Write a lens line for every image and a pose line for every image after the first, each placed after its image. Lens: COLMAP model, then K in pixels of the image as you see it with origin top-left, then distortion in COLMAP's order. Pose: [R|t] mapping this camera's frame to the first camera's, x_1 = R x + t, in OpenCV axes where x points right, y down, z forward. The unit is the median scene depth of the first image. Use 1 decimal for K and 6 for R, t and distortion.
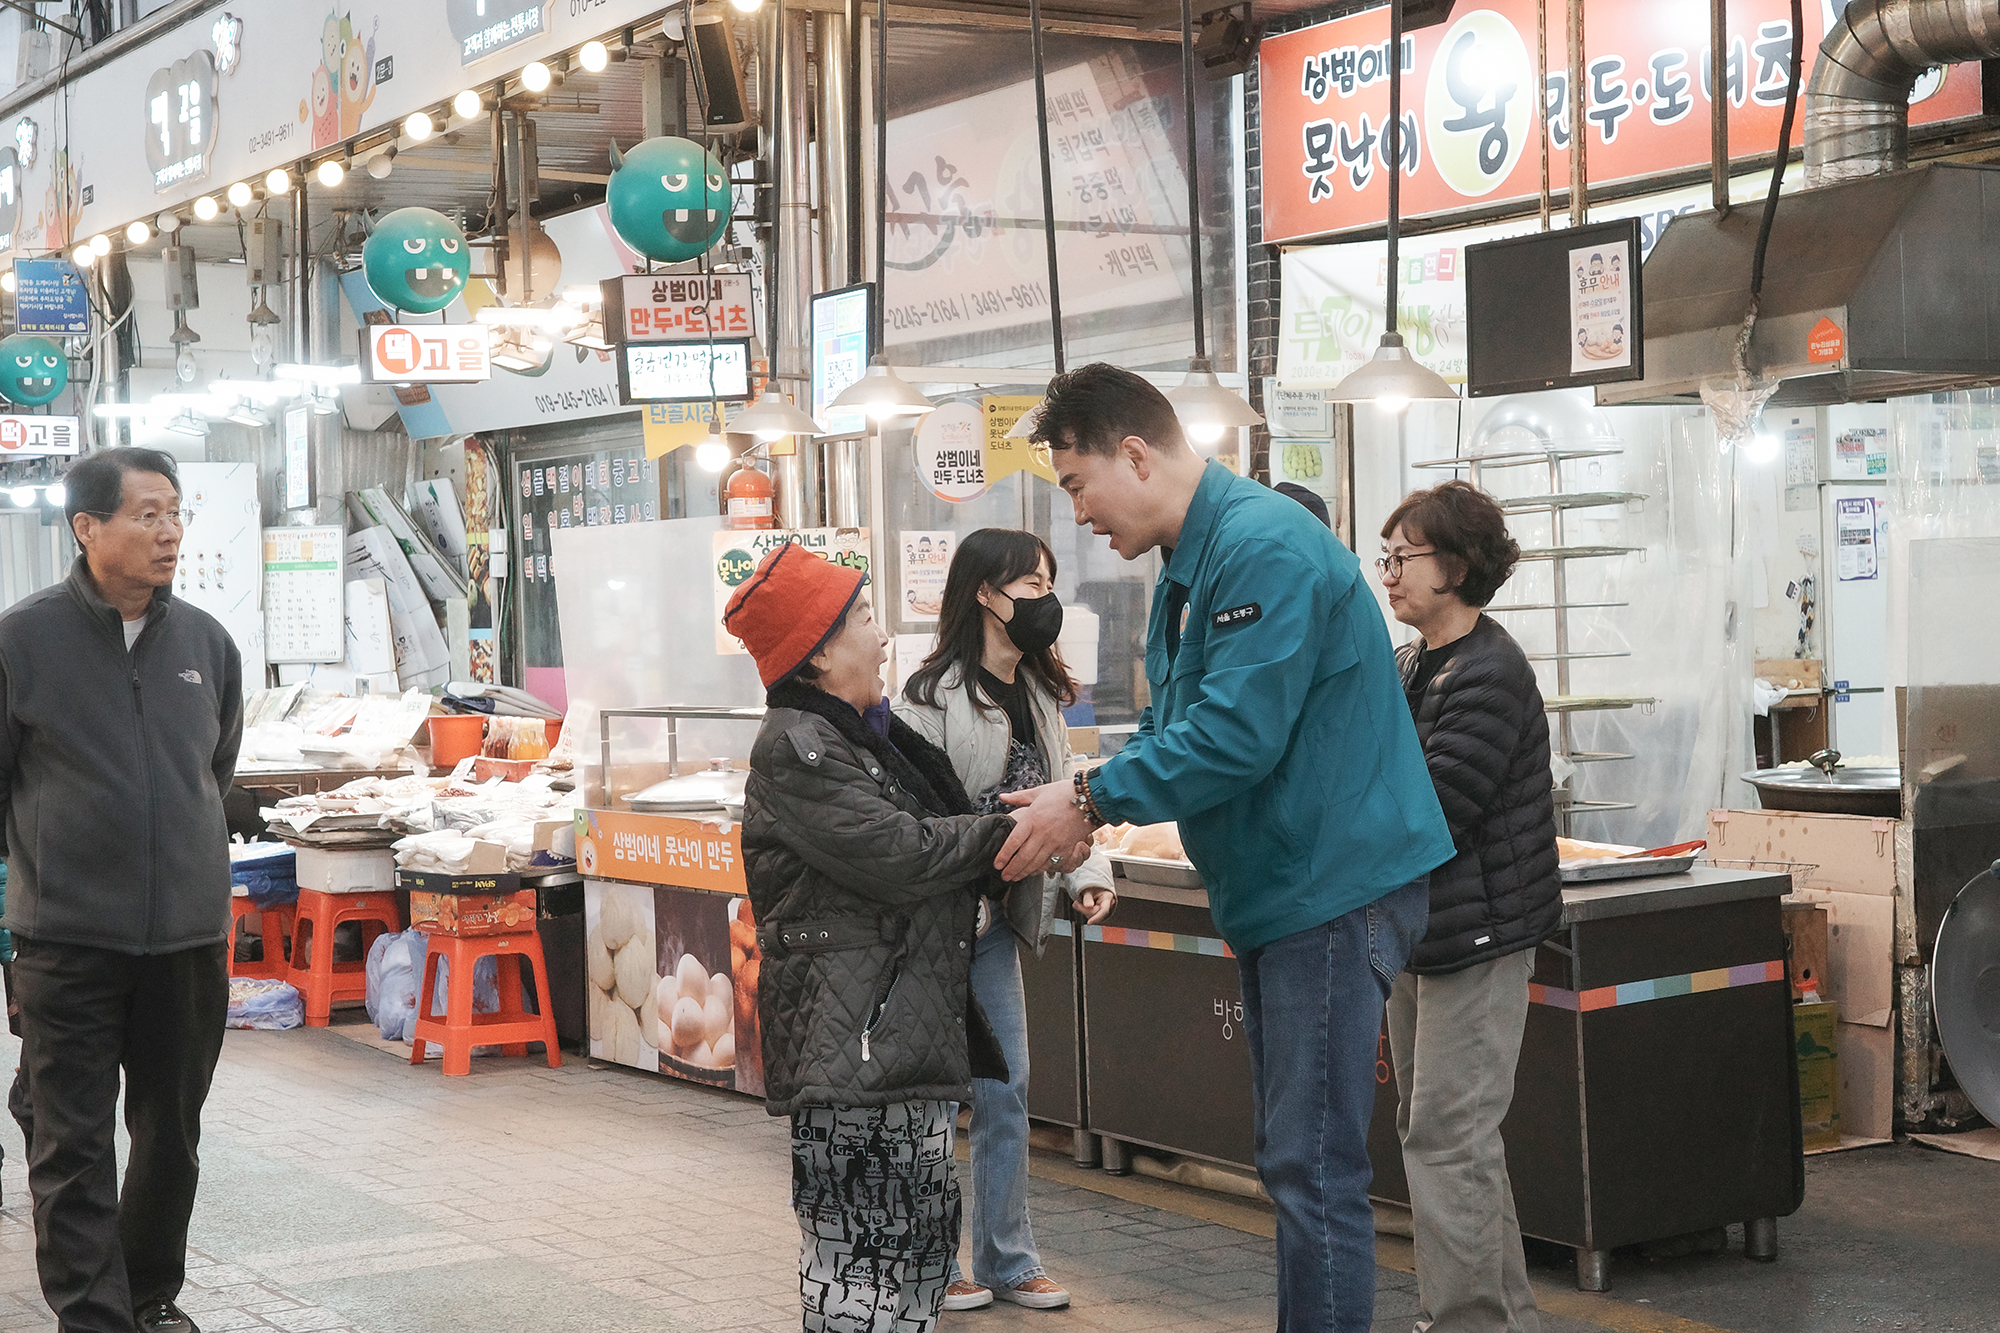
lens RADIAL K [[2938.0, 0, 998.7], [0, 2938.0, 668.8], [0, 0, 1]] dist [0.000354, 0.000000]
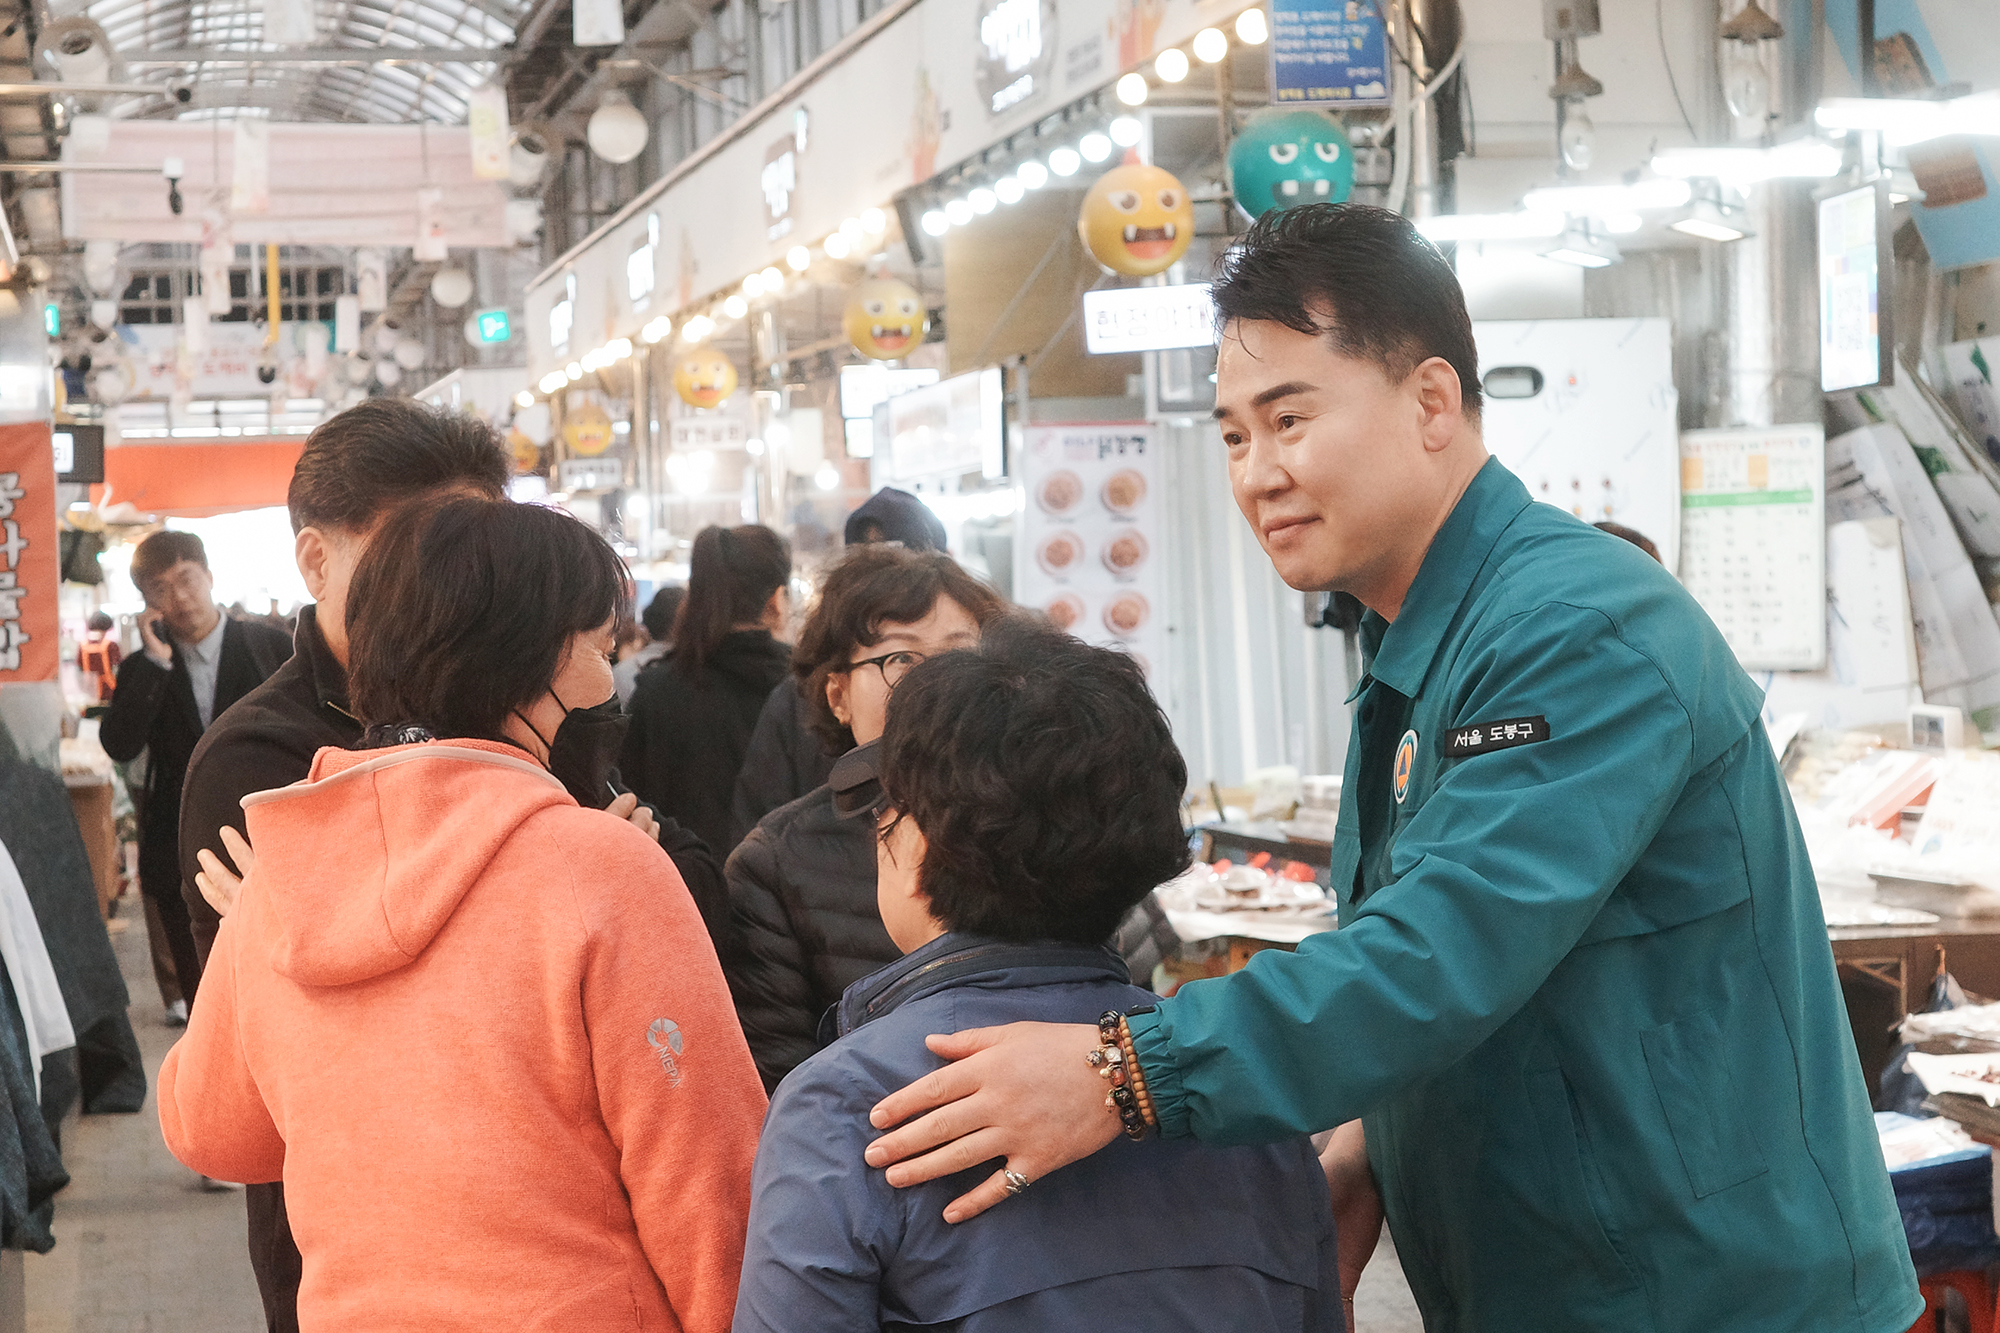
lens RADIAL K [[4104.6, 0, 999.7], [0, 4104.6, 666.1], [0, 0, 1]] dist [-0.029778, 0.000000]
pose [[0.934049, -0.003036, -0.357133, -0.092723], [0.006463, 0.999944, 0.008403, -0.010570], [0.357087, -0.010157, 0.934016, 0.217433]]
